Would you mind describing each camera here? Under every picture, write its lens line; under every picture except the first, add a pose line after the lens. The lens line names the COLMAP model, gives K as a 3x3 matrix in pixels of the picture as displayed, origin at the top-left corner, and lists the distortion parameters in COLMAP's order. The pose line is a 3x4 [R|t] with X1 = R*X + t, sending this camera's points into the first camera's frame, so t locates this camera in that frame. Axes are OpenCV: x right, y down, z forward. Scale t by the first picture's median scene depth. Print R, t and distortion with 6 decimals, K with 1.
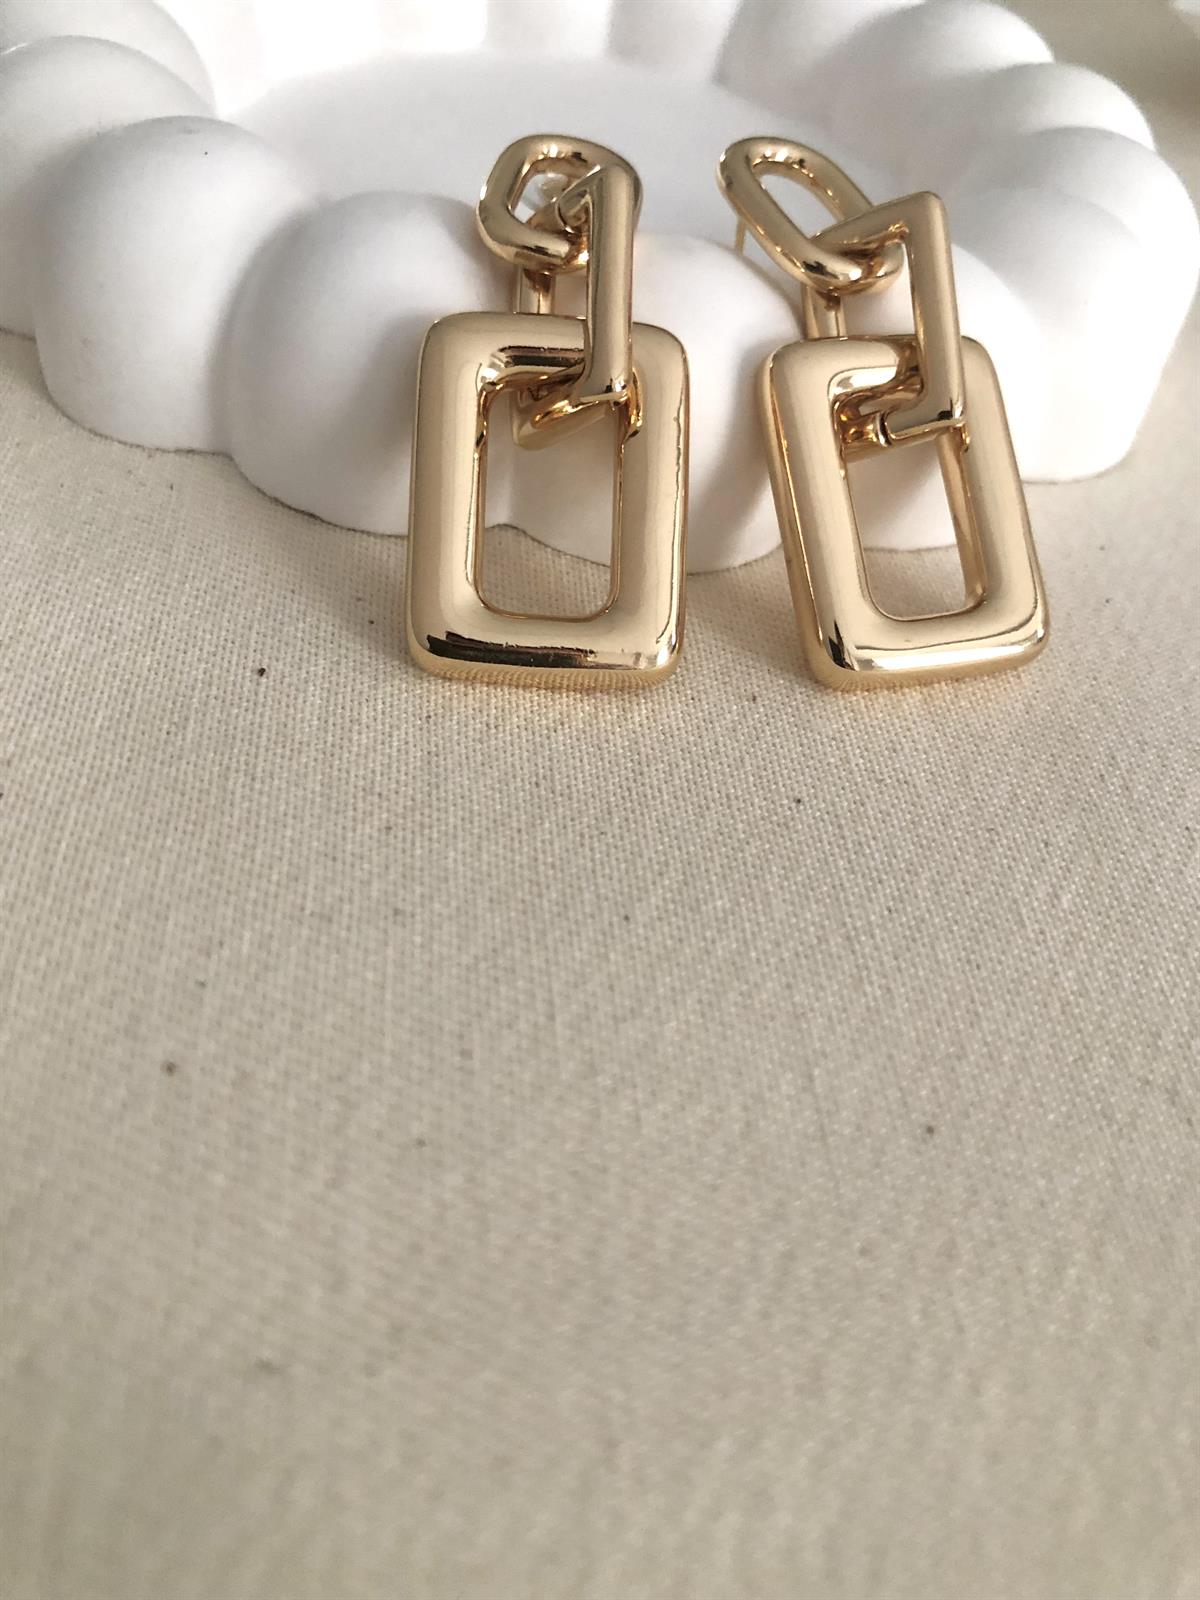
lens RADIAL K [[1373.6, 0, 600.0], [0, 1373.6, 800.0], [0, 0, 1]] dist [0.105259, -0.416752]
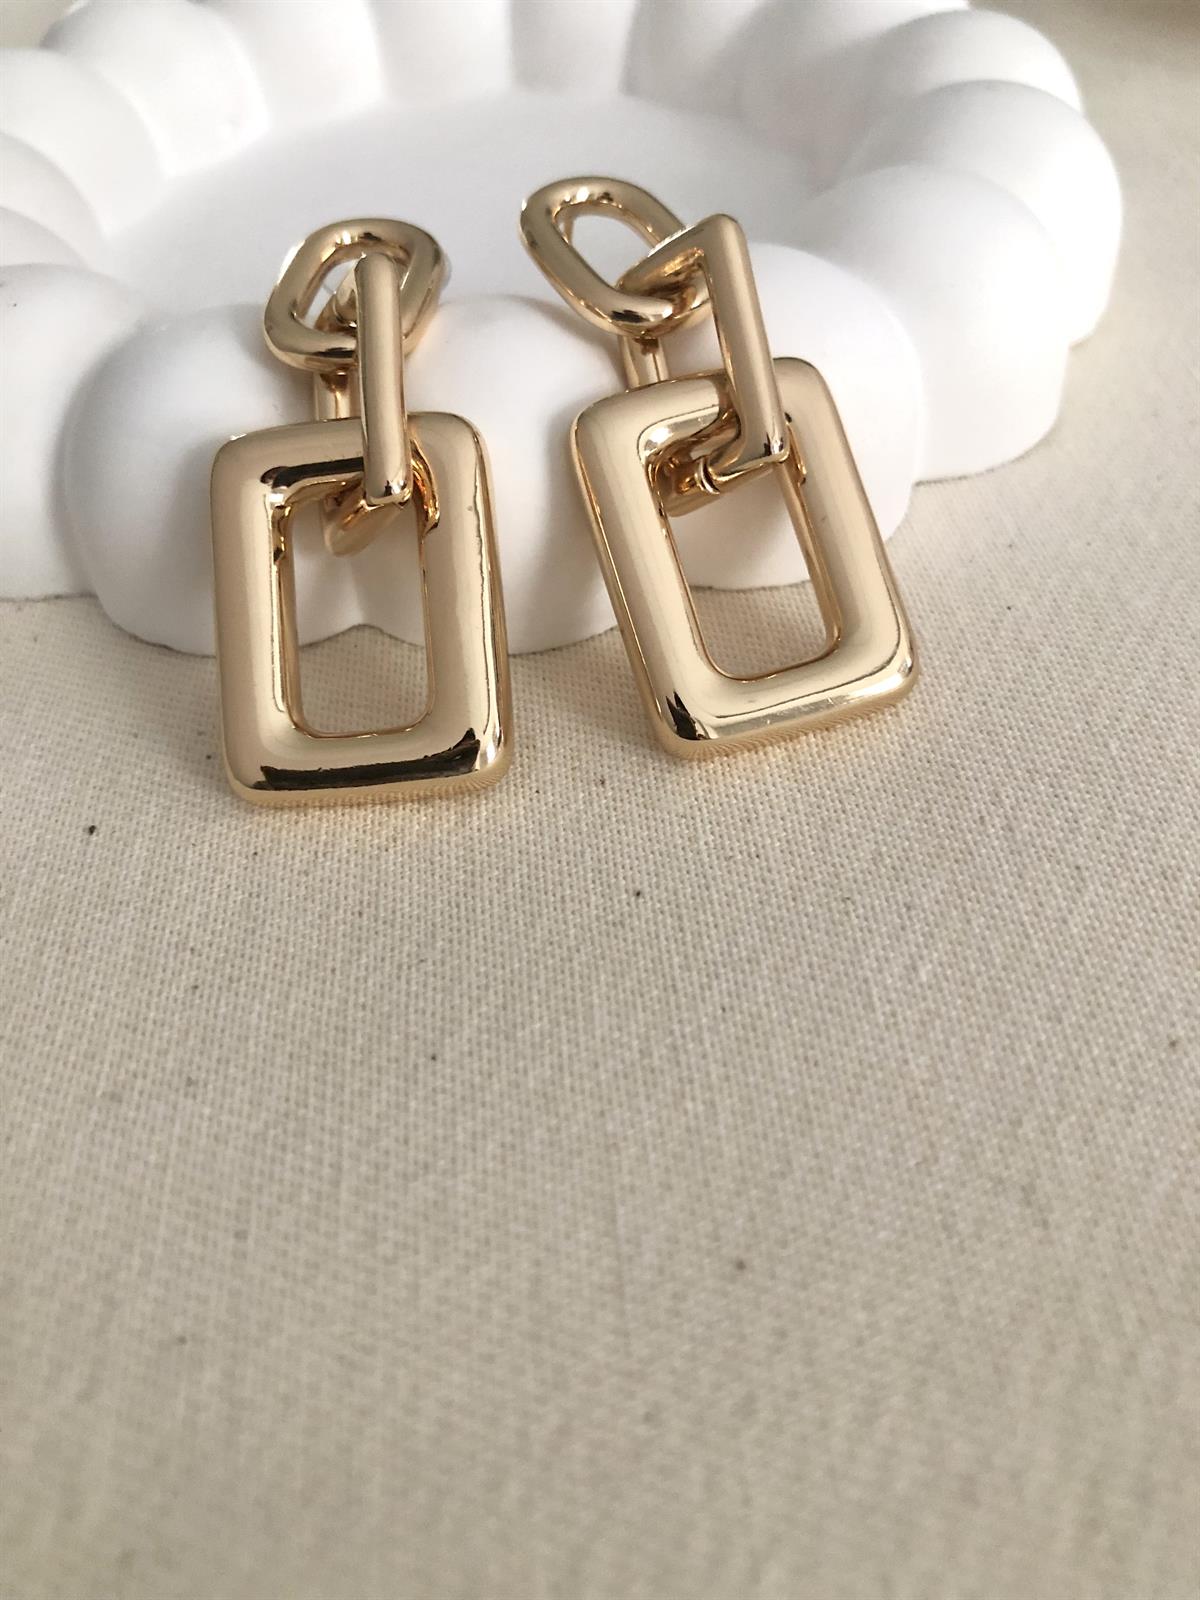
lens RADIAL K [[1373.6, 0, 600.0], [0, 1373.6, 800.0], [0, 0, 1]] dist [0.105259, -0.416752]
pose [[0.982227, -0.130029, -0.135360, 0.268538], [0.132090, 0.991218, 0.006318, -0.076600], [0.133350, -0.024085, 0.990776, 0.066128]]
